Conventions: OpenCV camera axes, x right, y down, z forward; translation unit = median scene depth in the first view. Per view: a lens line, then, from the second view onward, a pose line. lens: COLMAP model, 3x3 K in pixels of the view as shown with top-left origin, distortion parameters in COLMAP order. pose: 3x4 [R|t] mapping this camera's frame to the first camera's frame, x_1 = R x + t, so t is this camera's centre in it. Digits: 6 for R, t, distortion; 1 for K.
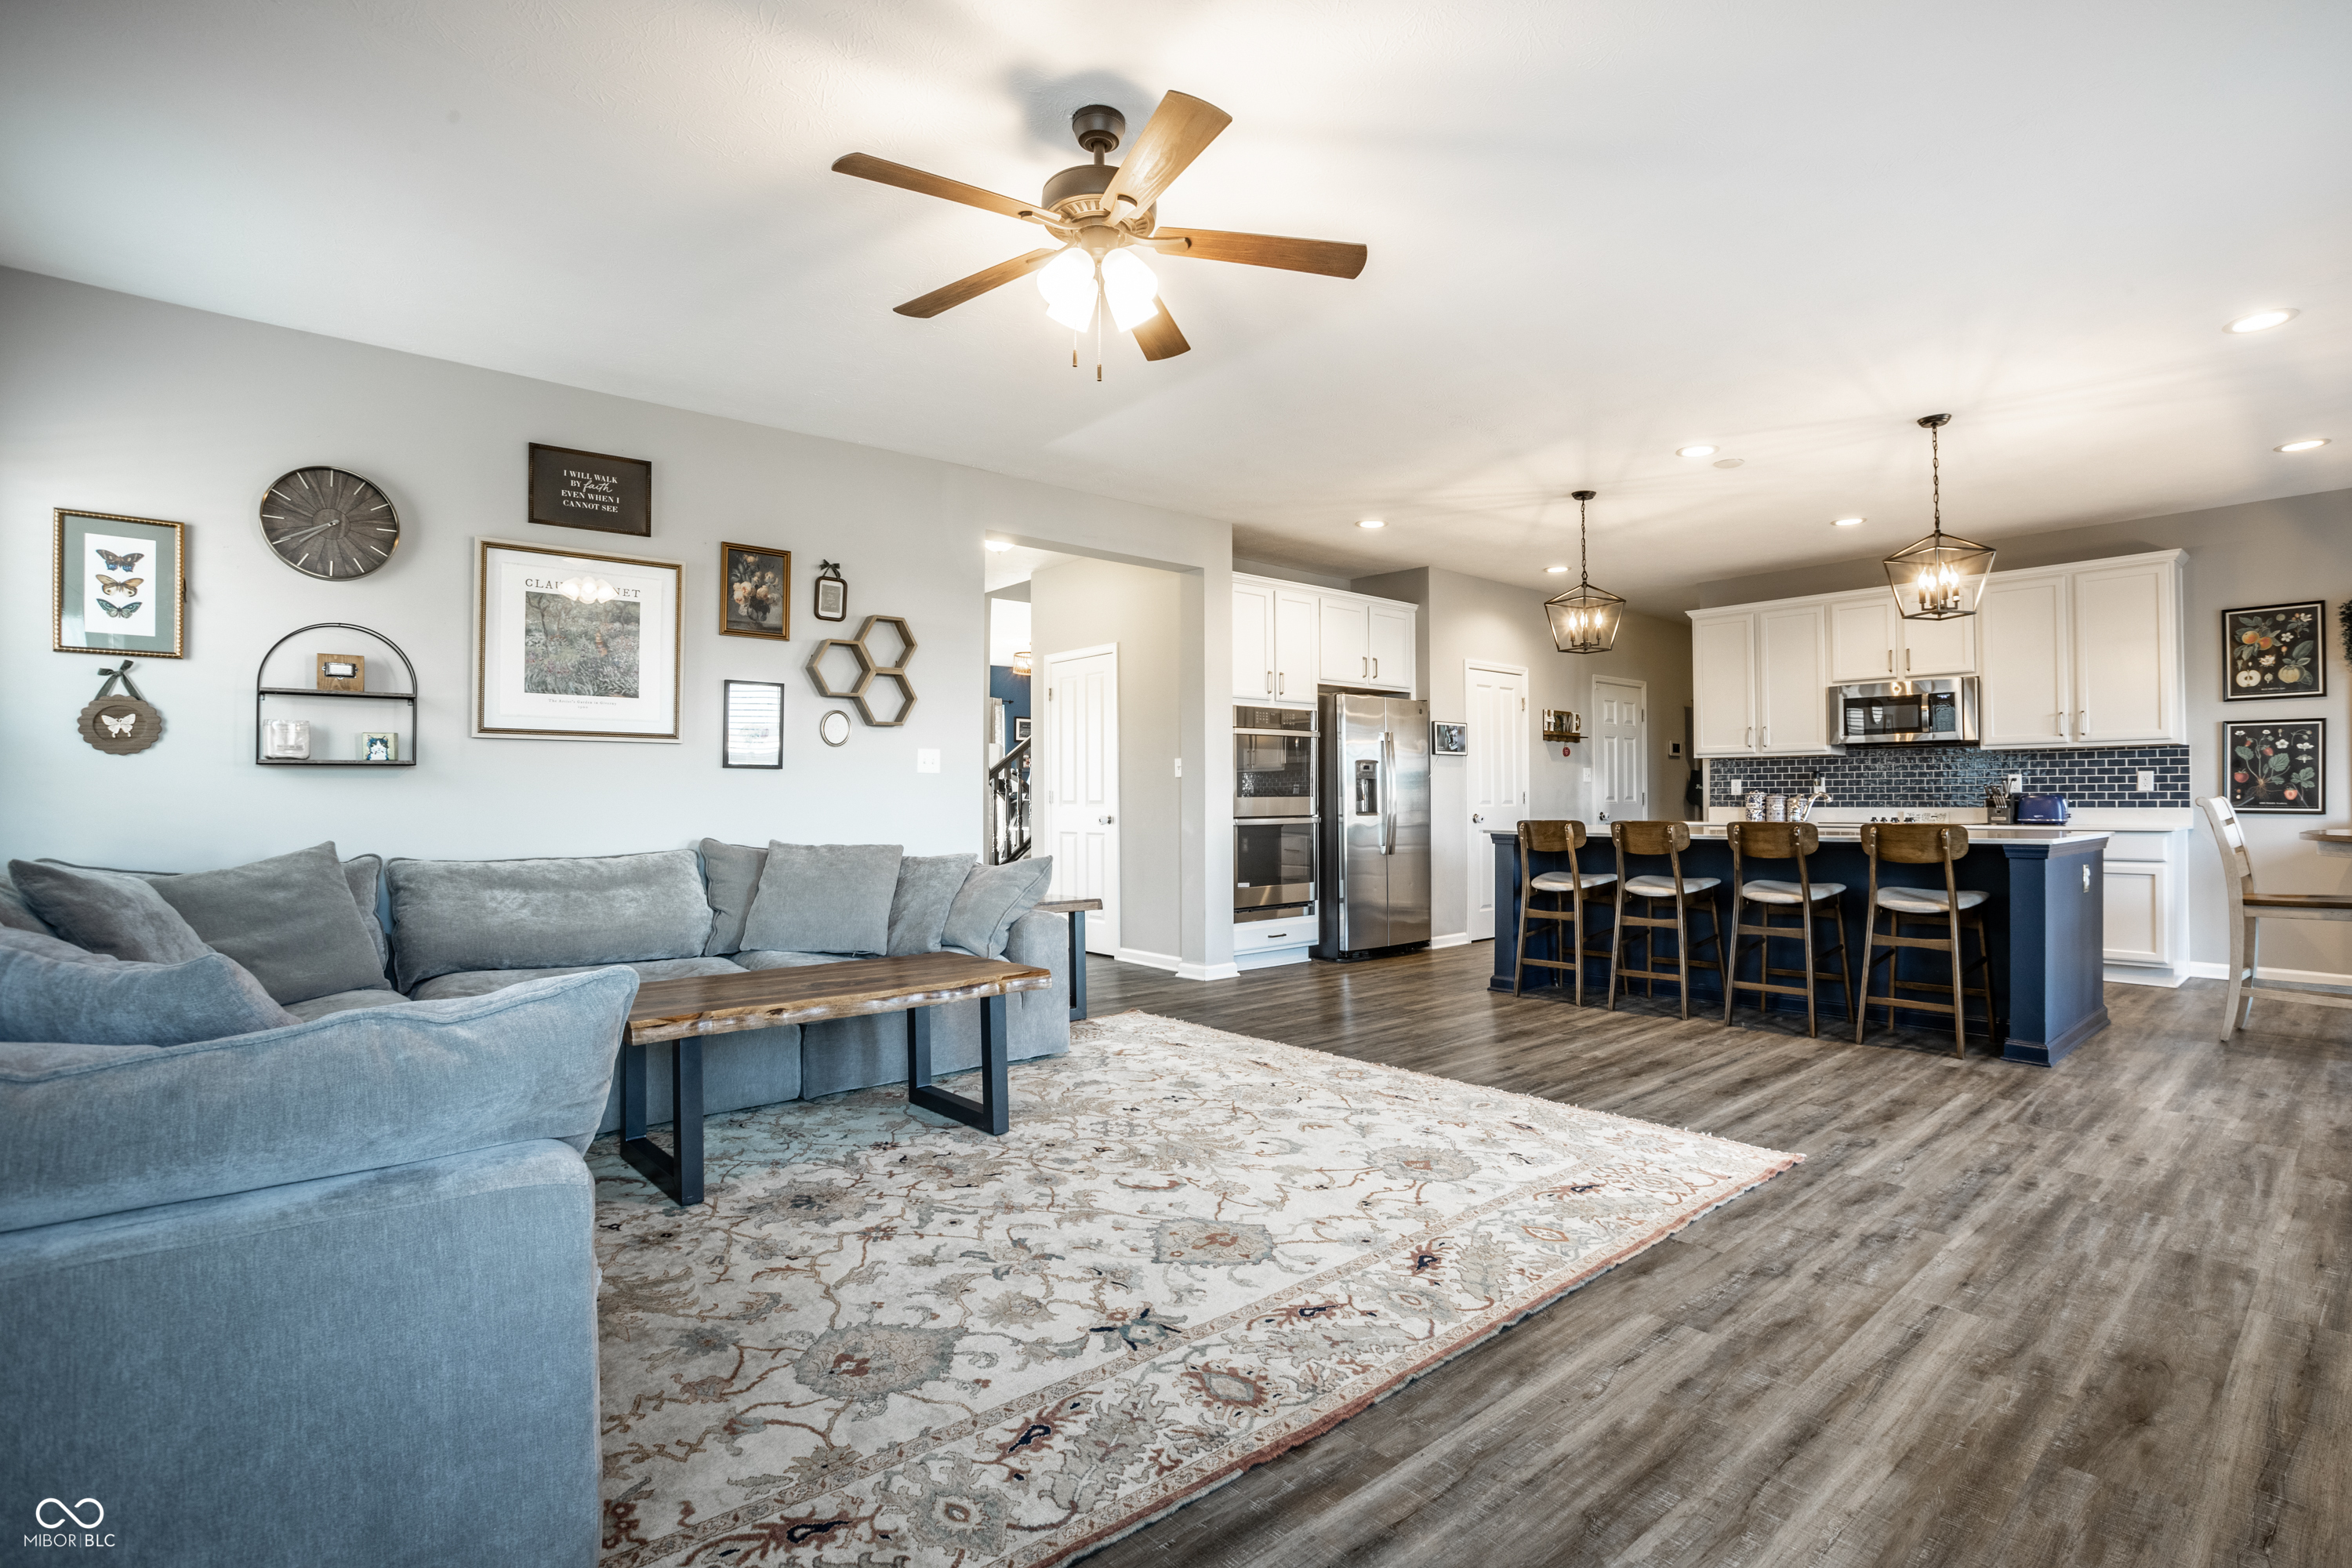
lens RADIAL K [[1121.4, 0, 1201.9], [0, 1121.4, 789.7], [0, 0, 1]] dist [-0.085331, 0.037930]
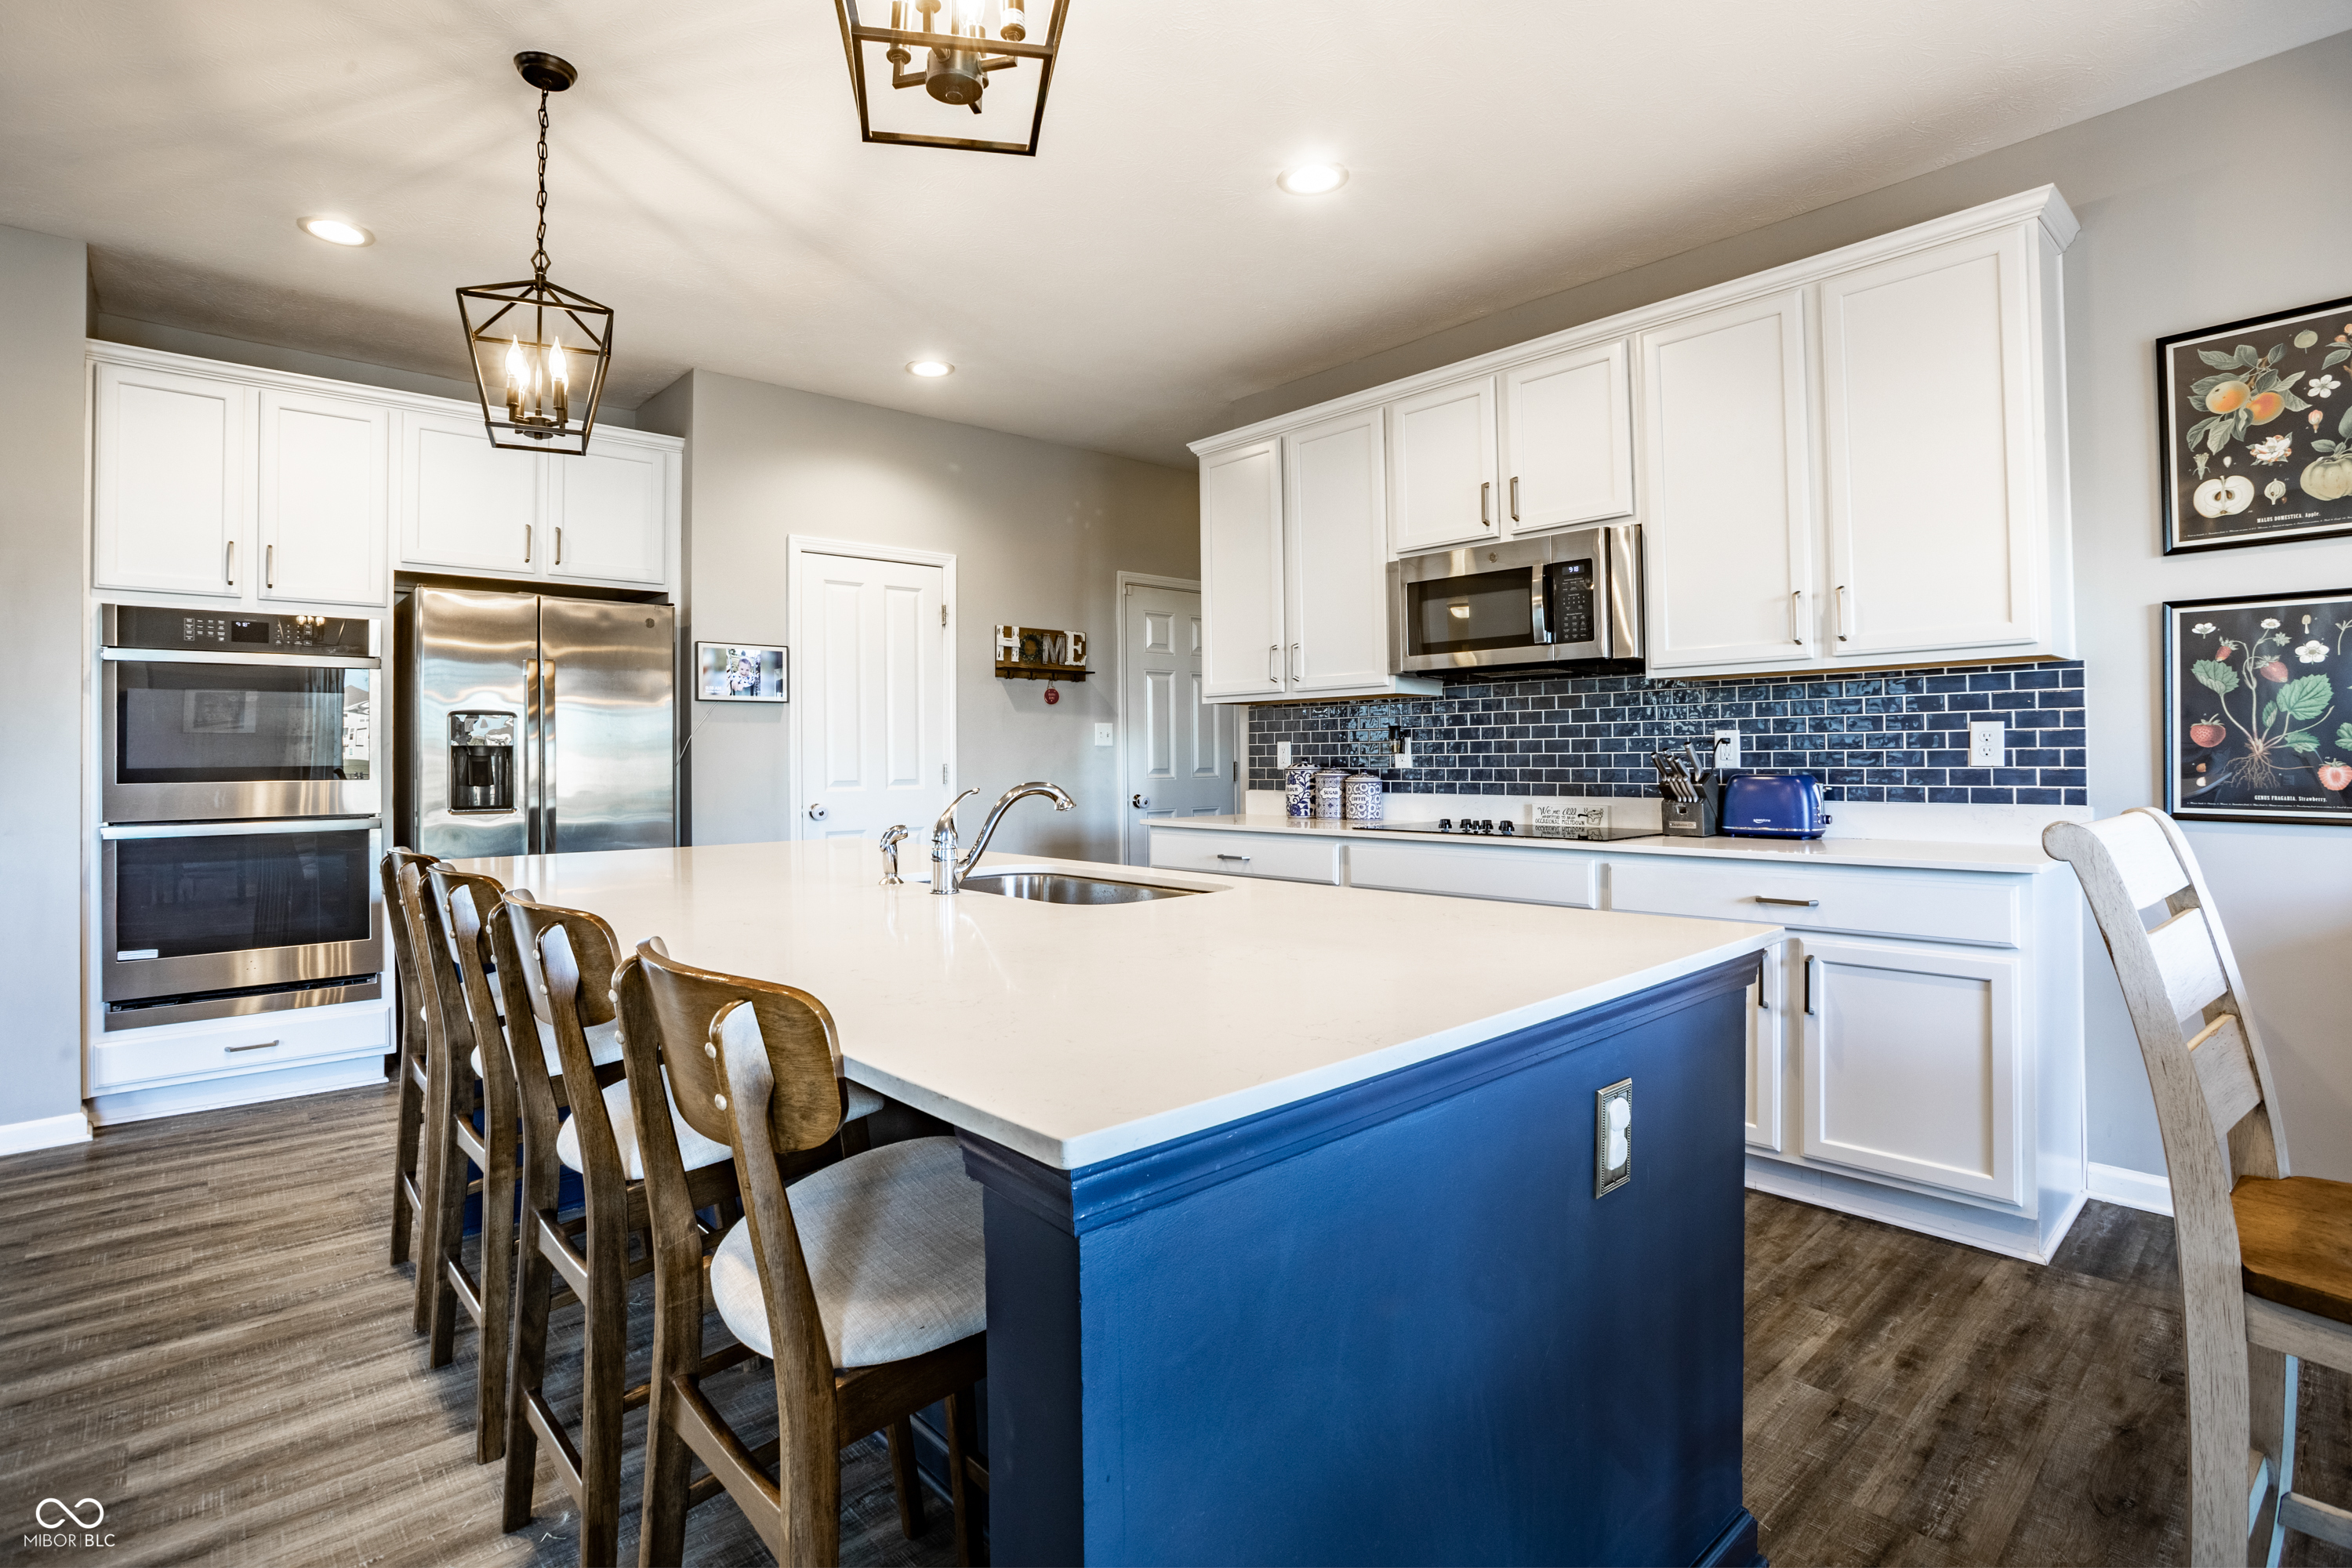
lens RADIAL K [[1142.3, 0, 1114.7], [0, 1142.3, 740.5], [0, 0, 1]] dist [-0.070789, 0.033088]
pose [[0.999858, -0.004603, -0.016216, 0.694909], [0.004488, 0.999965, -0.007131, -0.010425], [0.016248, 0.007057, 0.999843, 0.709274]]
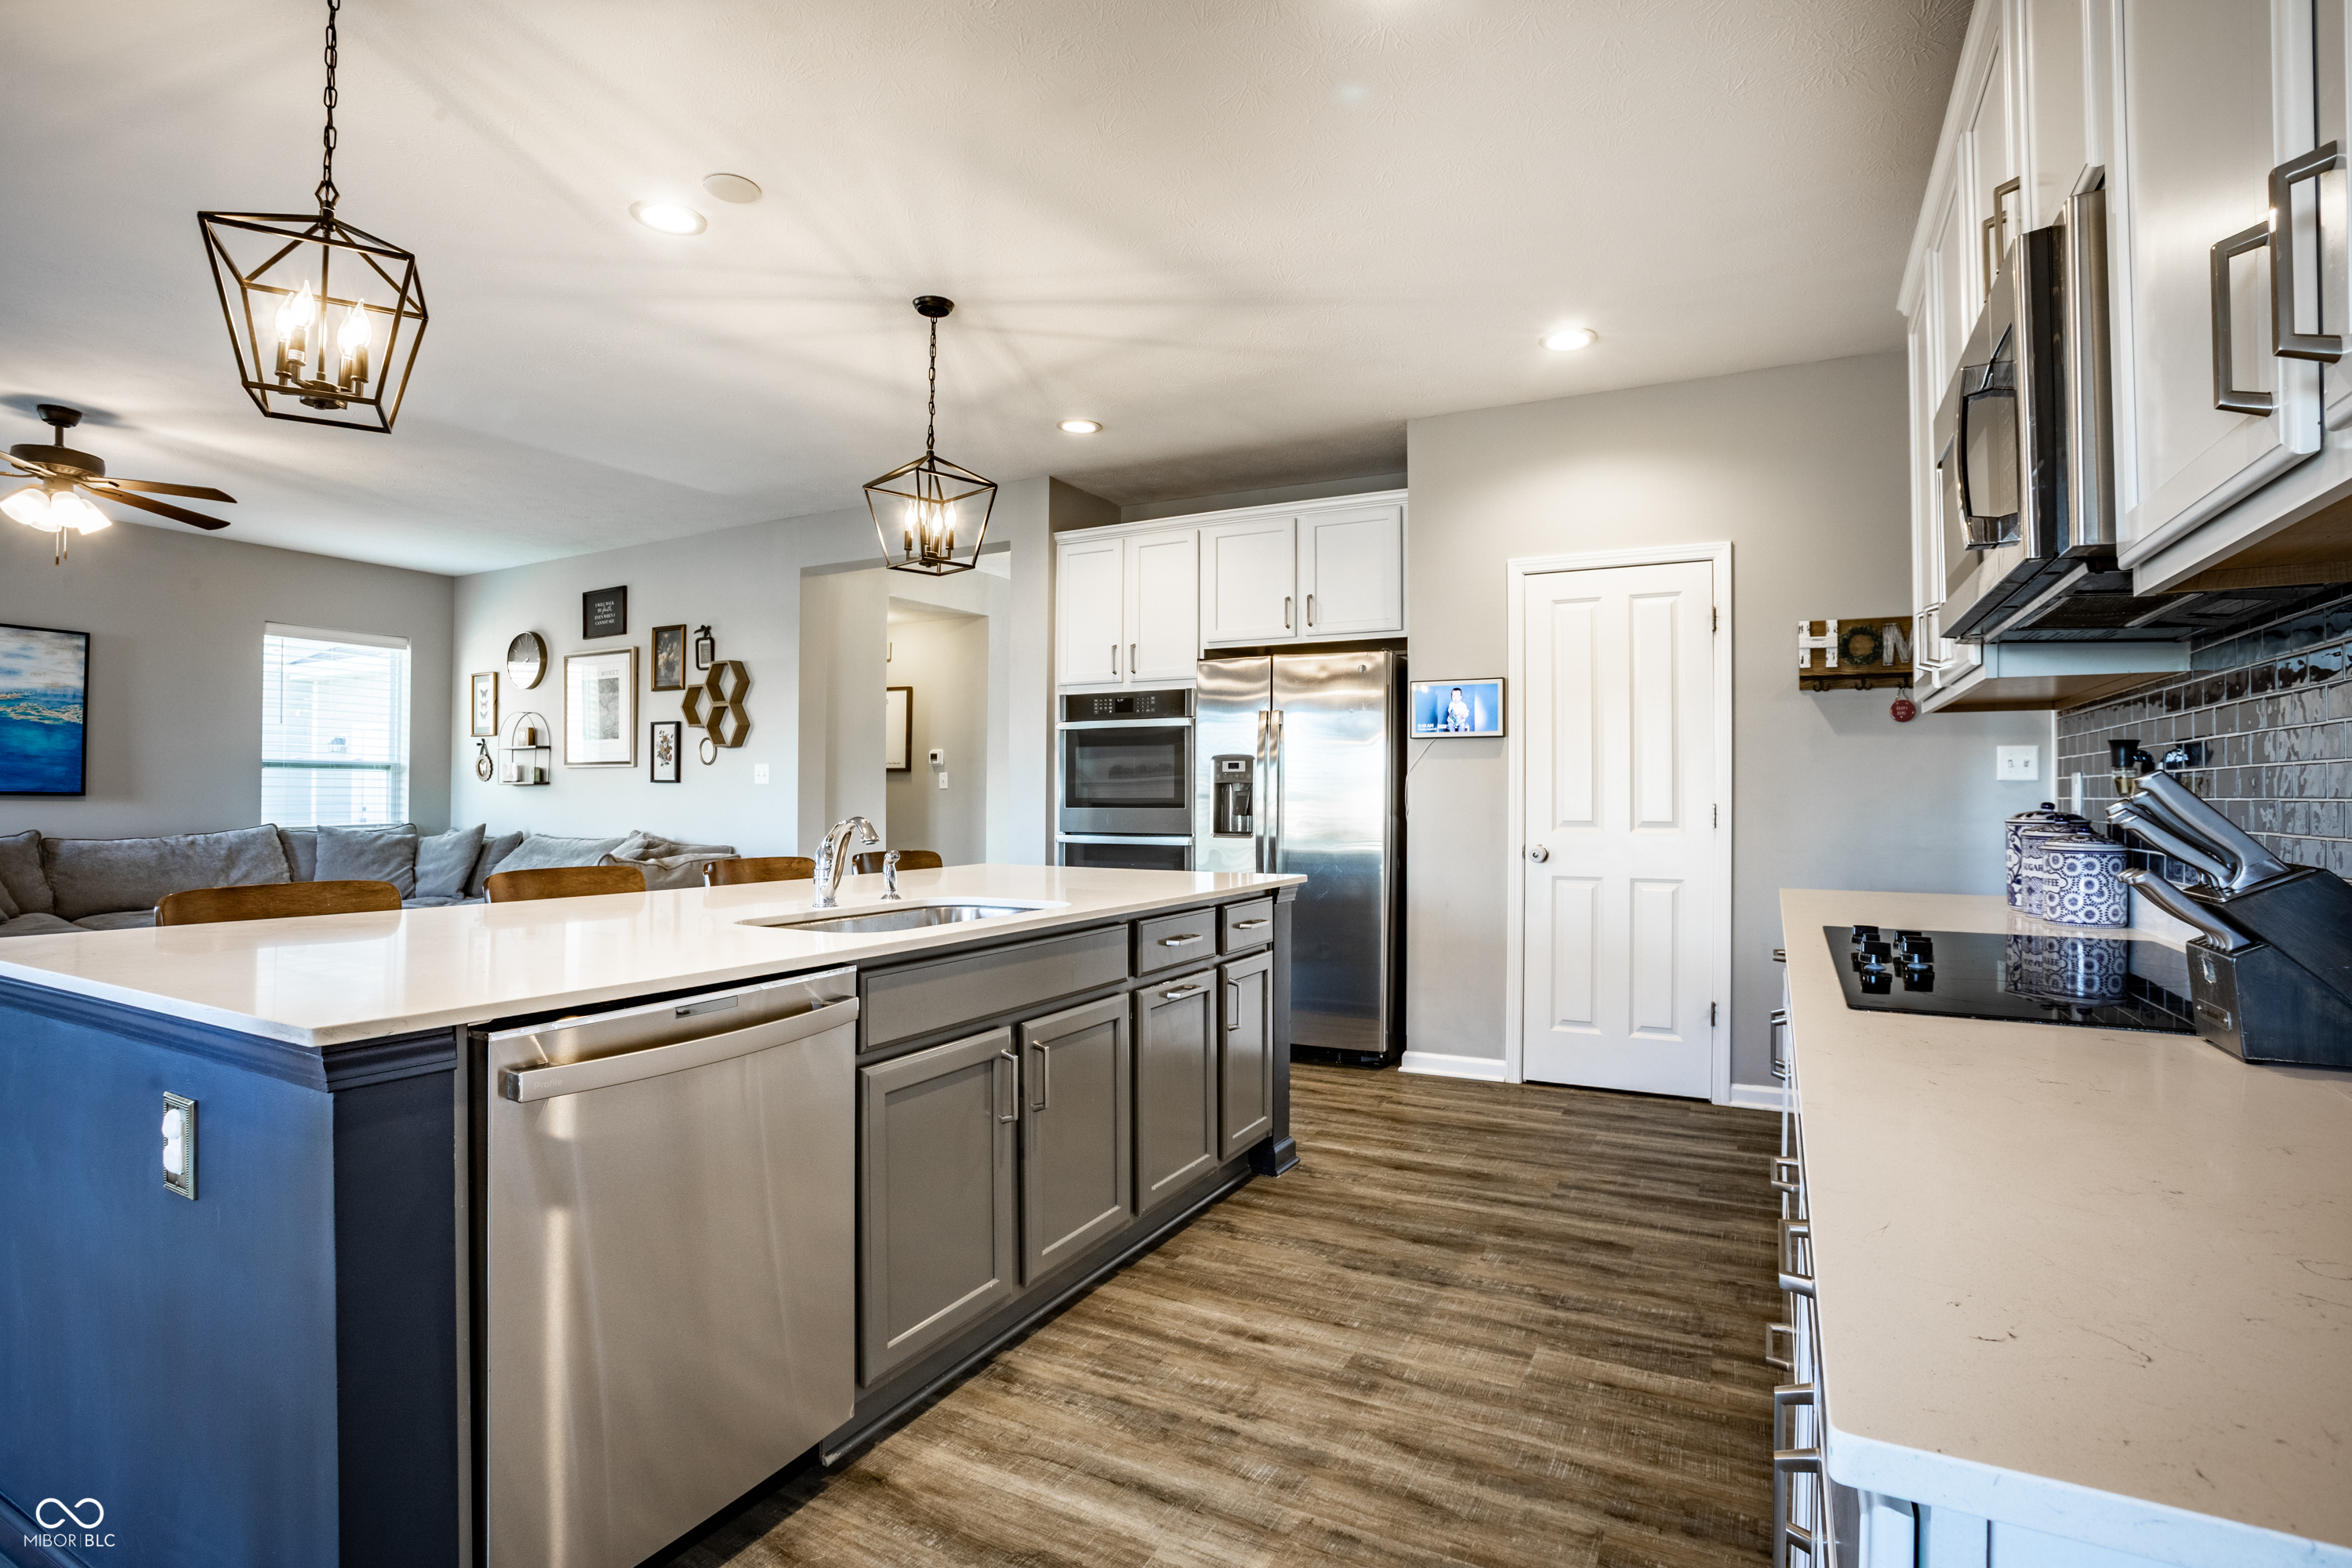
lens RADIAL K [[1121.4, 0, 1201.9], [0, 1121.4, 789.7], [0, 0, 1]] dist [-0.085331, 0.037930]
pose [[0.365273, -0.001777, -0.930899, 1.154069], [0.001772, 0.999998, -0.001213, -0.007319], [0.930899, -0.001207, 0.365276, 1.117309]]
